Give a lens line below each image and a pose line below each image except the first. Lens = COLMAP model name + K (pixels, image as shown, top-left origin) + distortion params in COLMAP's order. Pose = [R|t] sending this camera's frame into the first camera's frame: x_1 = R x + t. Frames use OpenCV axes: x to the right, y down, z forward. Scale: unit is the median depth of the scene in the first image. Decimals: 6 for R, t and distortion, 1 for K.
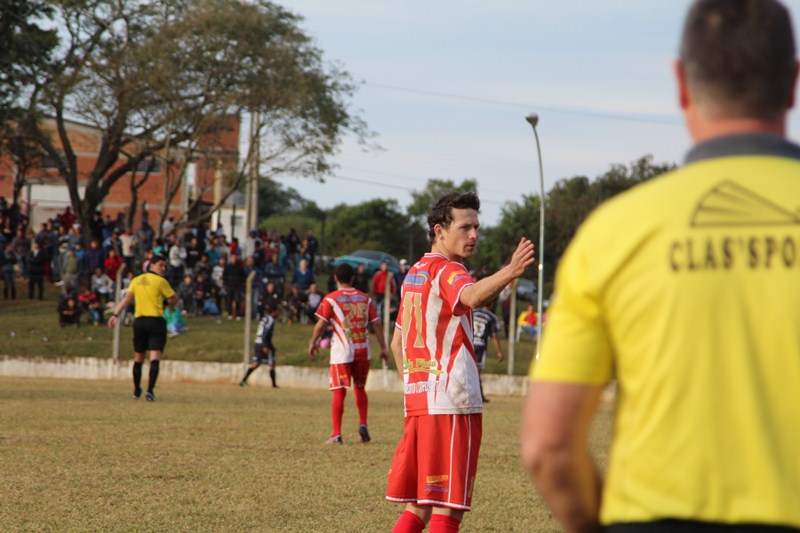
lens RADIAL K [[3666.5, 0, 402.2], [0, 3666.5, 265.3], [0, 0, 1]] dist [0.687995, 0.000000]
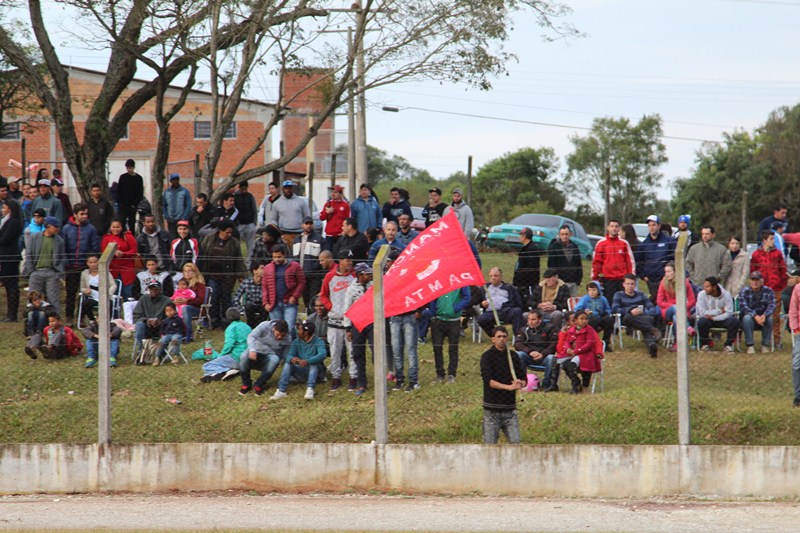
lens RADIAL K [[3666.5, 0, 399.4], [0, 3666.5, 267.4], [0, 0, 1]] dist [0.687995, 0.000000]
pose [[0.998398, -0.049406, -0.027559, -0.019651], [0.049536, 0.998764, 0.004029, 0.002109], [0.027326, -0.005387, 0.999612, 0.402982]]
